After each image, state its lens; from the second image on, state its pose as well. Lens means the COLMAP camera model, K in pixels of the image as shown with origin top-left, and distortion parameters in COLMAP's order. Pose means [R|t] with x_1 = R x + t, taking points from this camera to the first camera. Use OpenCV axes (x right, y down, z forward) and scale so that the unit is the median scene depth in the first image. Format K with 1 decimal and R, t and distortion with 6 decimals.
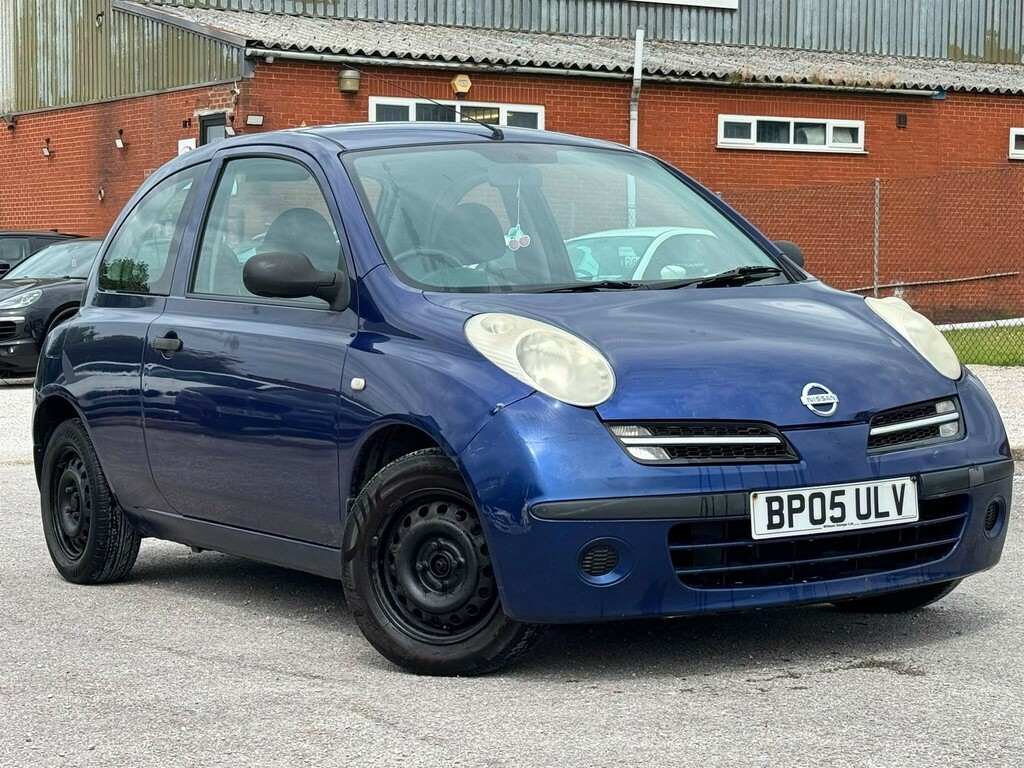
lens RADIAL K [[2266.4, 0, 512.0], [0, 2266.4, 384.0], [0, 0, 1]] dist [0.089694, 0.361712]
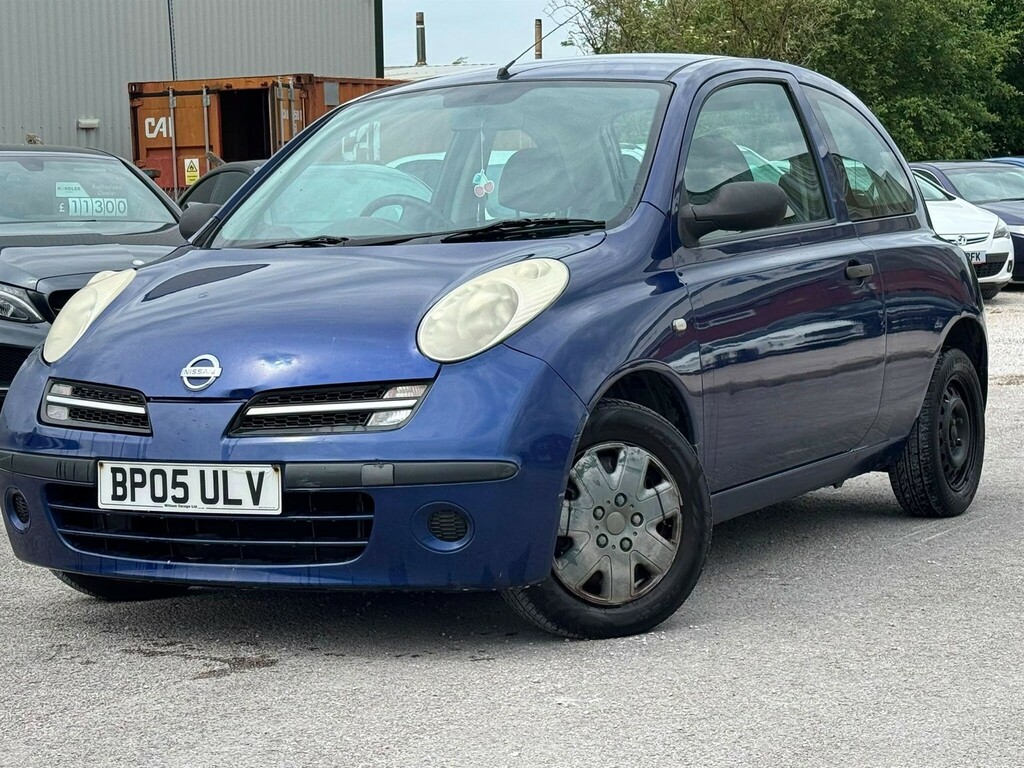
lens RADIAL K [[2266.4, 0, 512.0], [0, 2266.4, 384.0], [0, 0, 1]] dist [0.089694, 0.361712]
pose [[0.484453, 0.076449, -0.871471, 1.030882], [-0.024845, 0.996975, 0.073648, -0.061699], [0.874464, -0.014027, 0.484887, 0.661656]]
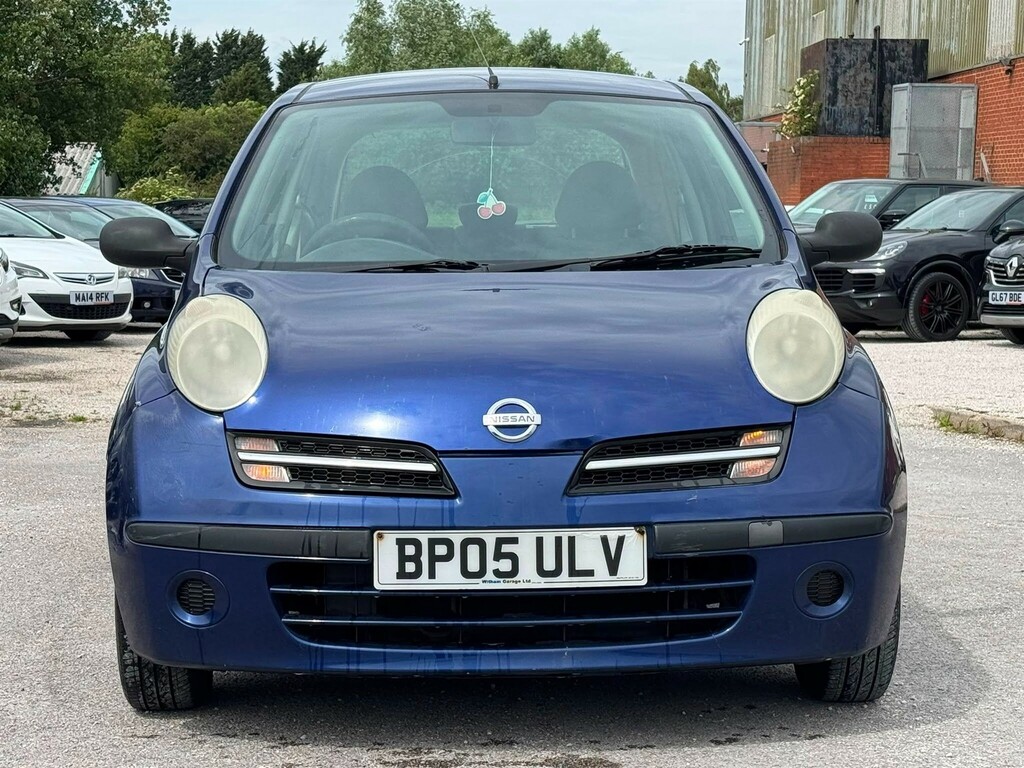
lens RADIAL K [[2266.4, 0, 512.0], [0, 2266.4, 384.0], [0, 0, 1]] dist [0.089694, 0.361712]
pose [[0.864933, 0.055118, -0.498852, 0.531524], [-0.042935, 0.998434, 0.035874, -0.034032], [0.500048, -0.009610, 0.865944, 0.323486]]
